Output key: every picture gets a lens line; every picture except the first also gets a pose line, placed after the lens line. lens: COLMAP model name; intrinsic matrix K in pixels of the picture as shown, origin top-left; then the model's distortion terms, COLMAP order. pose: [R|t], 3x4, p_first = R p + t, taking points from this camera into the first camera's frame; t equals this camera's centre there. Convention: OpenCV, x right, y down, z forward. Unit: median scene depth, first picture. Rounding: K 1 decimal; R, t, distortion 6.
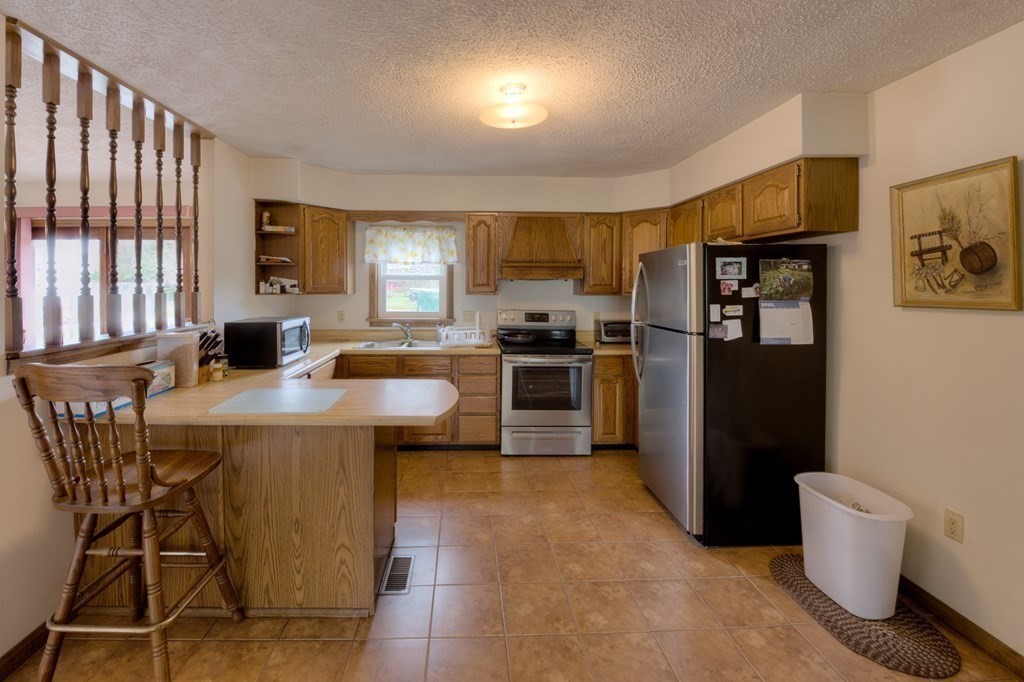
lens RADIAL K [[414.9, 0, 473.5], [0, 414.9, 291.4], [0, 0, 1]] dist [-0.015626, -0.001502]
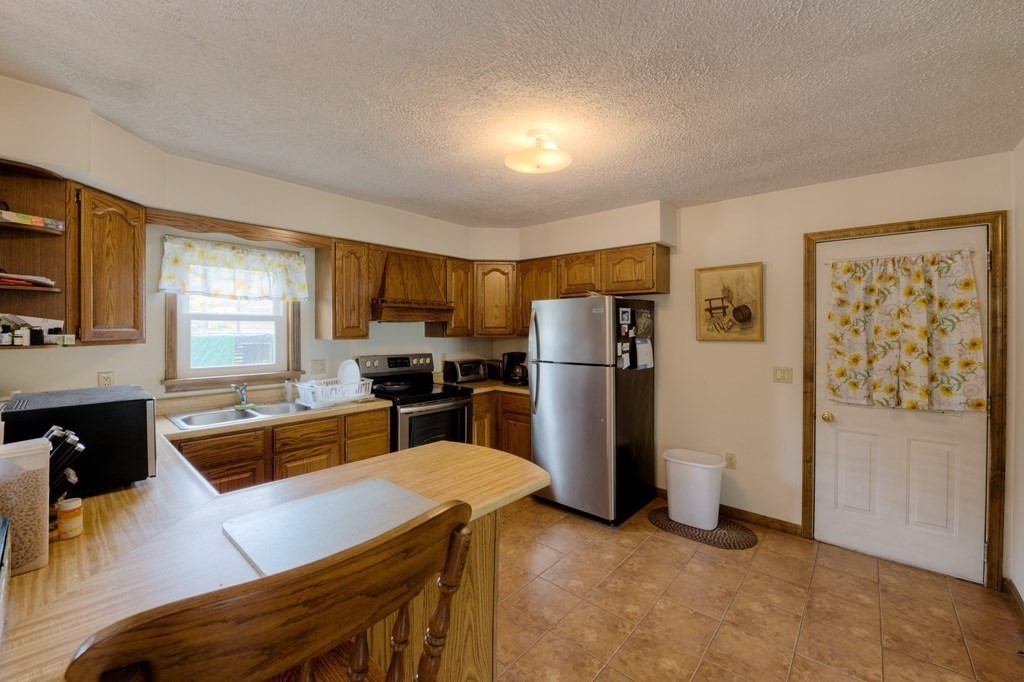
lens RADIAL K [[414.9, 0, 496.3], [0, 414.9, 330.8], [0, 0, 1]] dist [-0.015626, -0.001502]
pose [[0.693487, -0.008365, 0.720421, -0.432379], [0.010645, 0.999942, 0.001364, -0.008202], [-0.720391, 0.006722, 0.693536, 0.234797]]
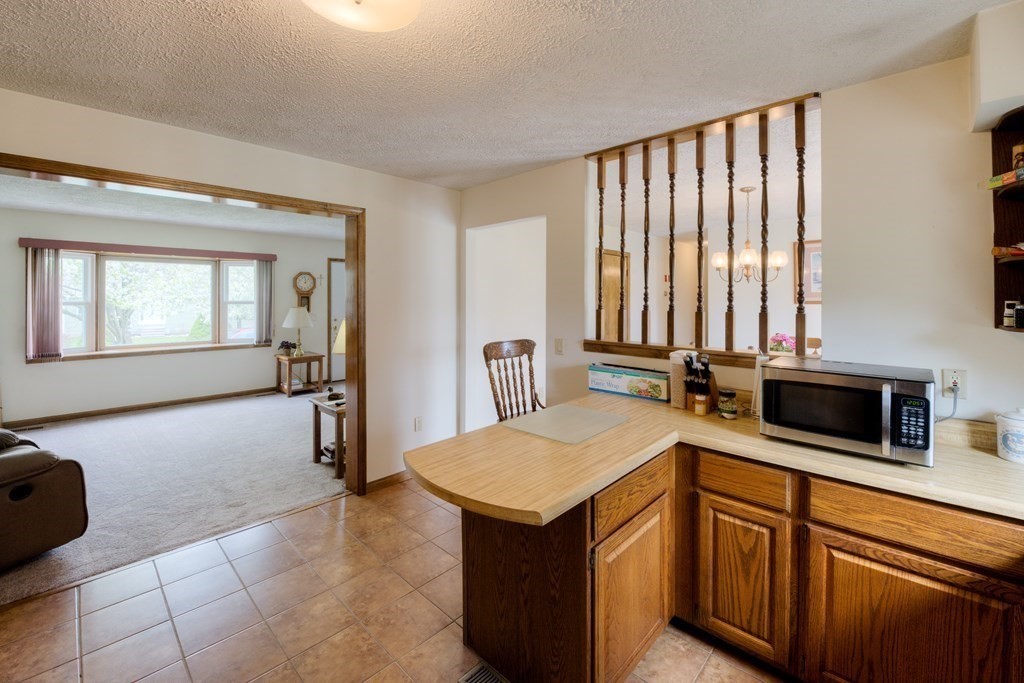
lens RADIAL K [[414.9, 0, 496.5], [0, 414.9, 300.9], [0, 0, 1]] dist [-0.015626, -0.001502]
pose [[-0.715246, -0.000730, -0.698872, 0.200682], [-0.018986, 0.999651, 0.018387, -0.019931], [0.698615, 0.026420, -0.715010, 0.920531]]
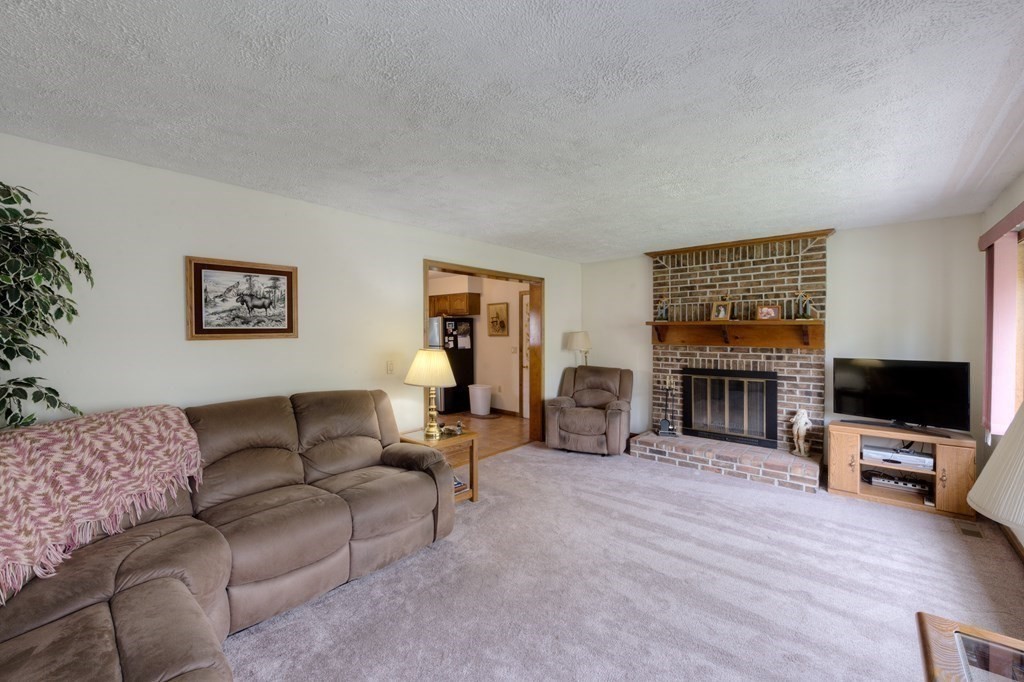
lens RADIAL K [[414.9, 0, 506.2], [0, 414.9, 338.5], [0, 0, 1]] dist [-0.015626, -0.001502]
pose [[0.673010, -0.016268, 0.739454, -0.939967], [0.013200, 0.999863, 0.009982, 0.013027], [-0.739515, 0.003043, 0.673133, -0.949248]]
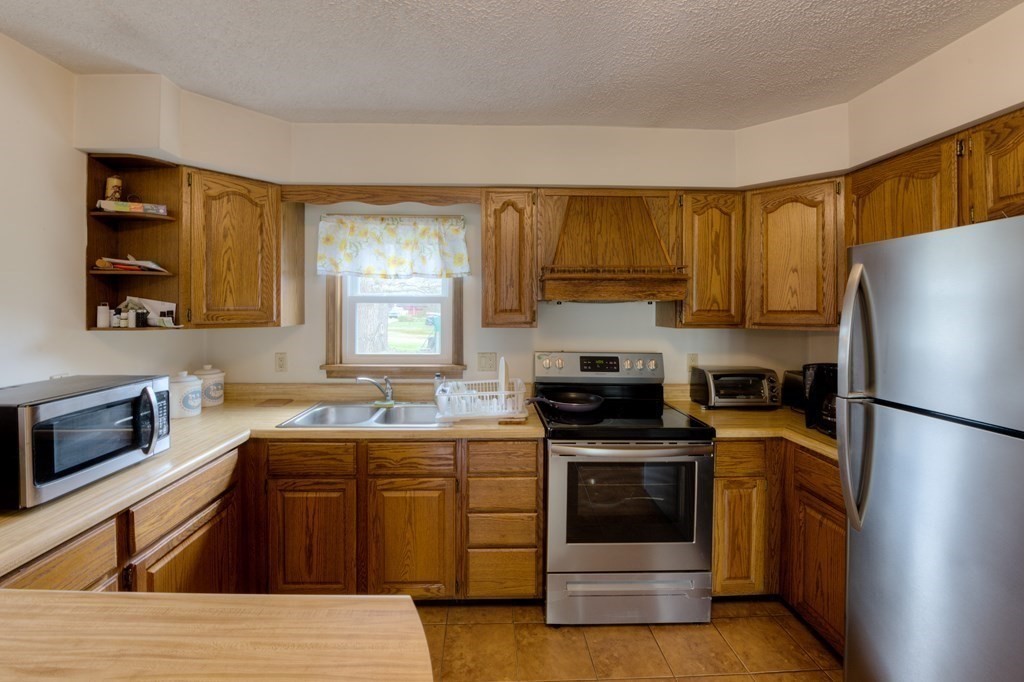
lens RADIAL K [[414.9, 0, 499.3], [0, 414.9, 311.0], [0, 0, 1]] dist [-0.015626, -0.001502]
pose [[0.999971, -0.001100, 0.007485, 0.001606], [0.001177, 0.999946, -0.010299, -0.010842], [-0.007474, 0.010307, 0.999919, 0.467652]]
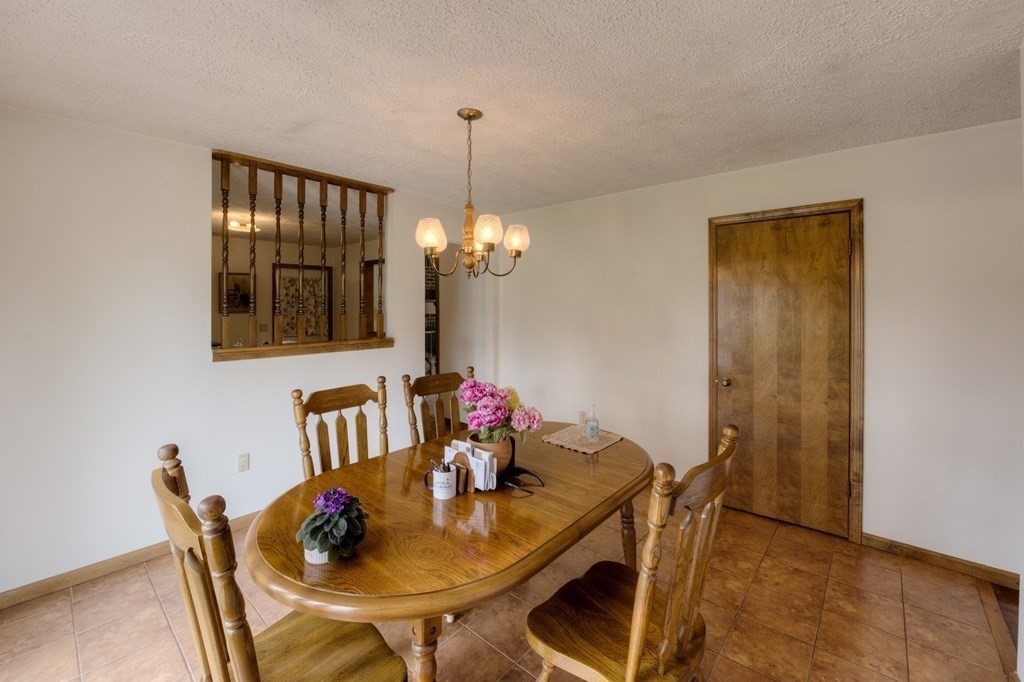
lens RADIAL K [[414.9, 0, 524.6], [0, 414.9, 302.0], [0, 0, 1]] dist [-0.015626, -0.001502]
pose [[-0.746774, 0.001128, 0.665077, -1.485851], [0.009423, 0.999916, 0.008884, -0.027161], [-0.665011, 0.012901, -0.746722, 0.997045]]
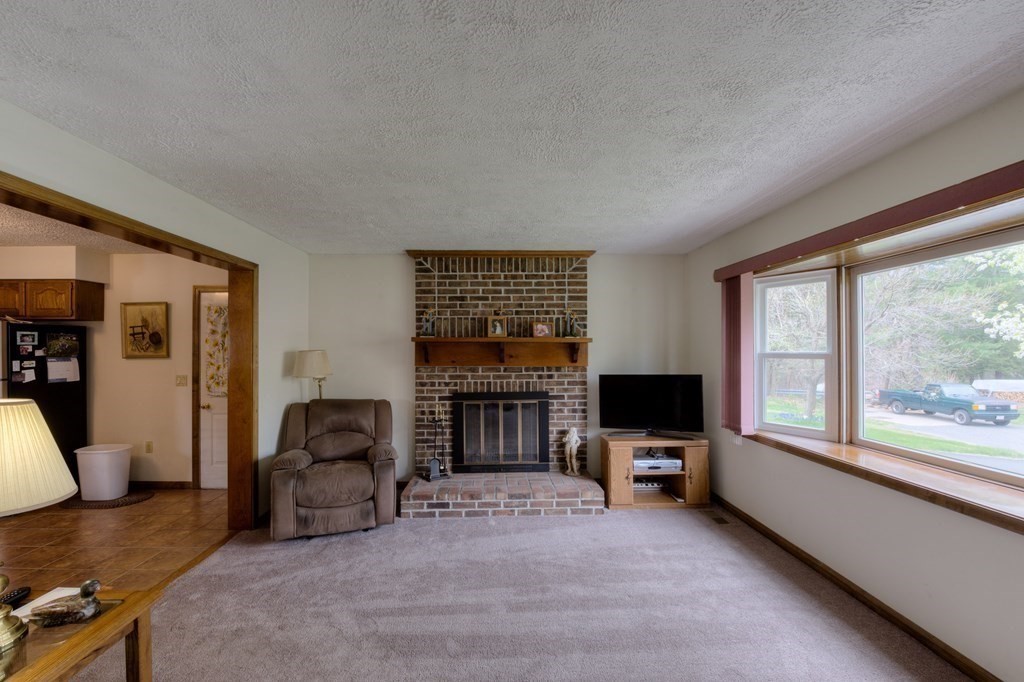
lens RADIAL K [[414.9, 0, 518.1], [0, 414.9, 344.8], [0, 0, 1]] dist [-0.015626, -0.001502]
pose [[-0.025736, 0.009913, 0.999620, -0.671208], [0.016750, 0.999815, -0.009484, 0.011765], [-0.999528, 0.016499, -0.025897, -0.589567]]
